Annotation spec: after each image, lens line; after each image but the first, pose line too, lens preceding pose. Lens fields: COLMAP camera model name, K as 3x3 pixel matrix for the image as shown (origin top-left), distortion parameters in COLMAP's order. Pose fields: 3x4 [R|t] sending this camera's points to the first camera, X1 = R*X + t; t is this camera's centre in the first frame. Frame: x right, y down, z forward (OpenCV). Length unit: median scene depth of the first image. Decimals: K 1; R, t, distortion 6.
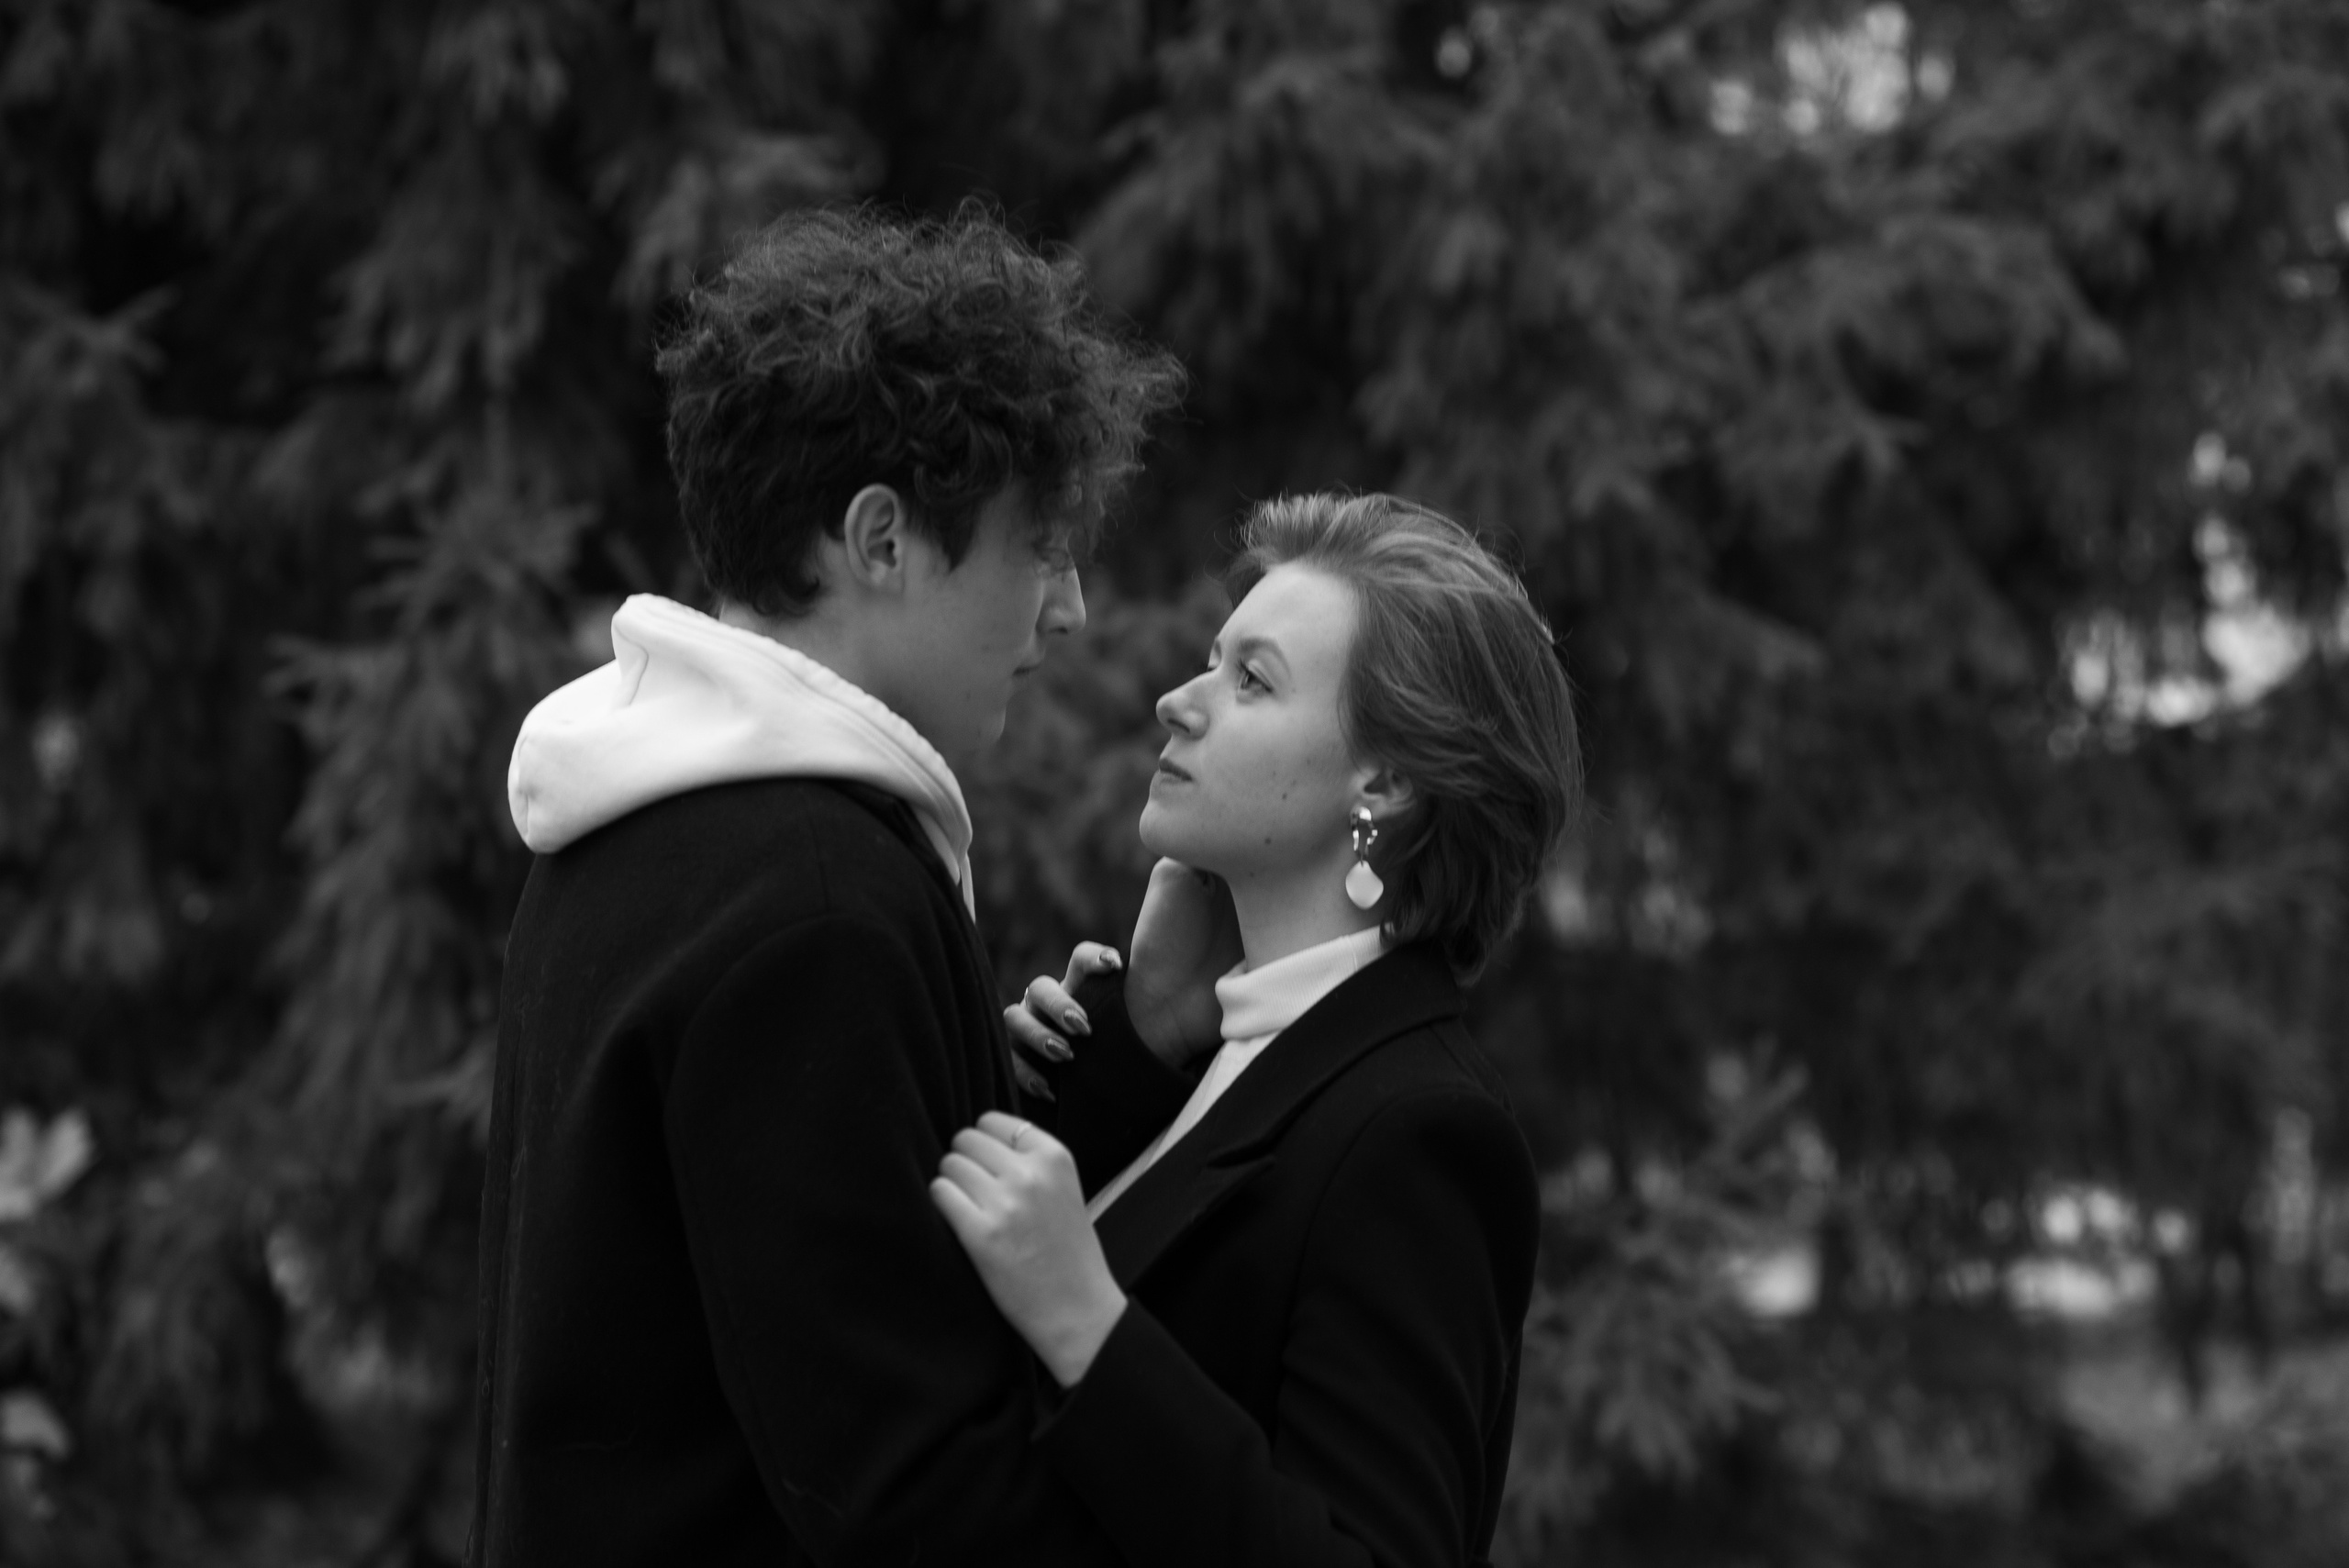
lens RADIAL K [[5866.2, 0, 1174.5], [0, 5866.2, 784.0], [0, 0, 1]] dist [-0.052976, 0.083197]
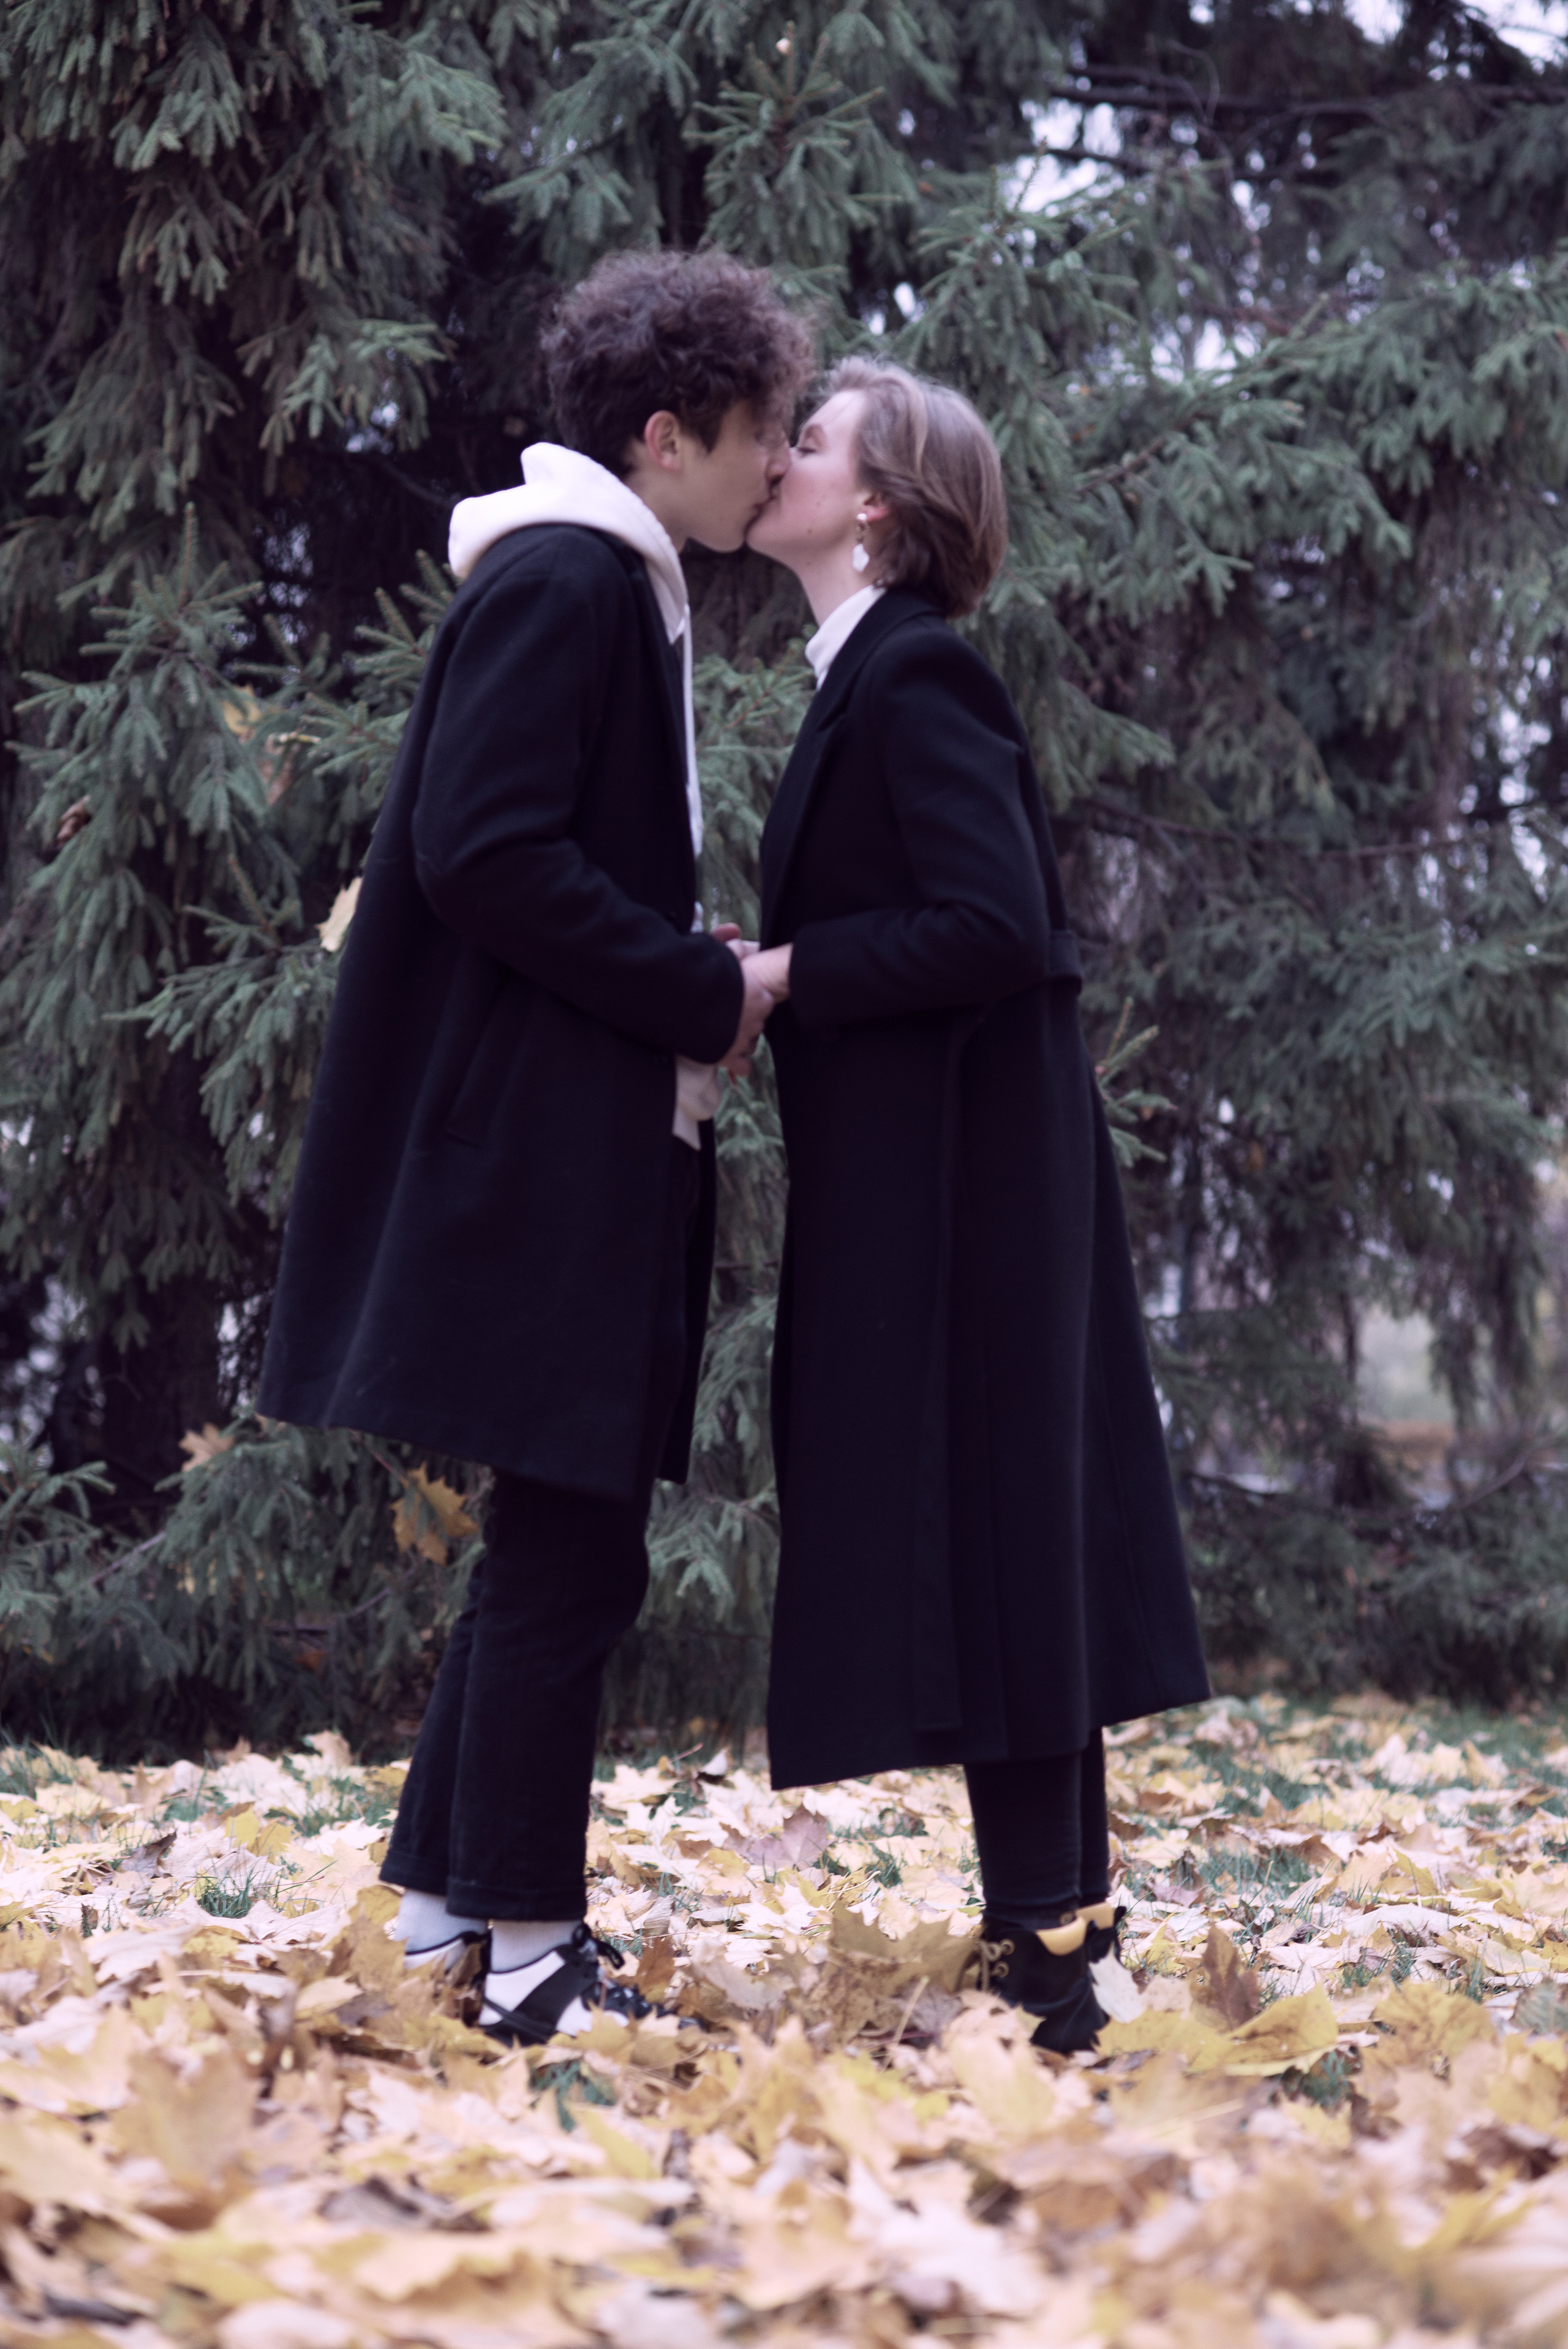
lens RADIAL K [[5737.4, 0, 784.0], [0, 5737.4, 1174.5], [0, 0, 1]] dist [-0.120950, -0.647656]
pose [[0.998901, 0.015473, 0.044235, -0.031493], [-0.015608, 0.999875, 0.002704, 0.072824], [-0.044188, -0.003392, 0.999017, -0.272398]]
